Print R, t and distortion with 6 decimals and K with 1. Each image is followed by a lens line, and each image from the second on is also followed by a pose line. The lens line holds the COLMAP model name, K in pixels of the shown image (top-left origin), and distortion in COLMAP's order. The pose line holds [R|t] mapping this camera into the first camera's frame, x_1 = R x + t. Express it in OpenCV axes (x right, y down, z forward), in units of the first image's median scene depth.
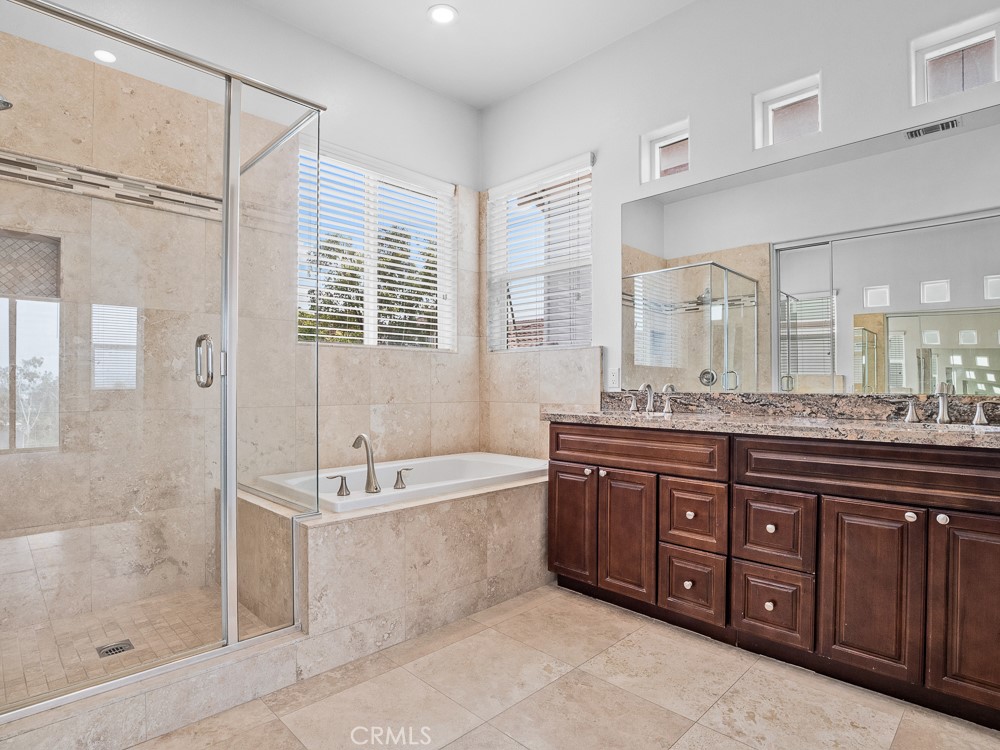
lens RADIAL K [[525.8, 0, 497.1], [0, 525.8, 378.1], [0, 0, 1]] dist [-0.031170, 0.001155]
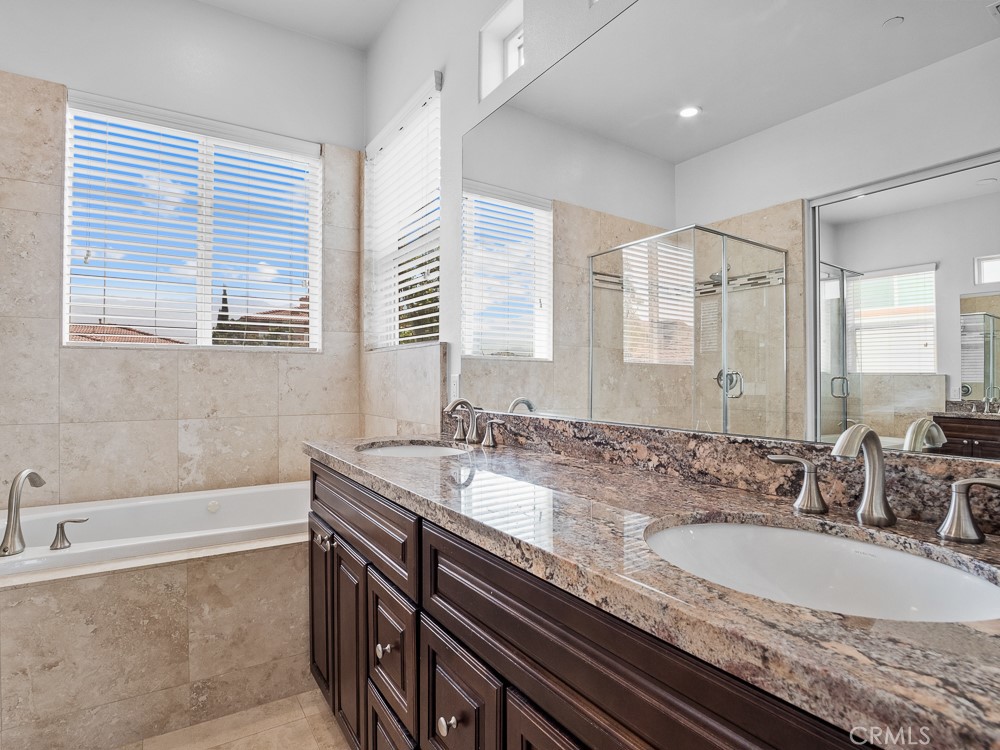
lens RADIAL K [[517.1, 0, 499.1], [0, 517.1, 372.2], [0, 0, 1]] dist [-0.029899, 0.002205]
pose [[0.980290, -0.002937, -0.197541, 0.490837], [0.002862, 0.999996, -0.000664, -0.025358], [0.197542, 0.000085, 0.980294, 0.404601]]
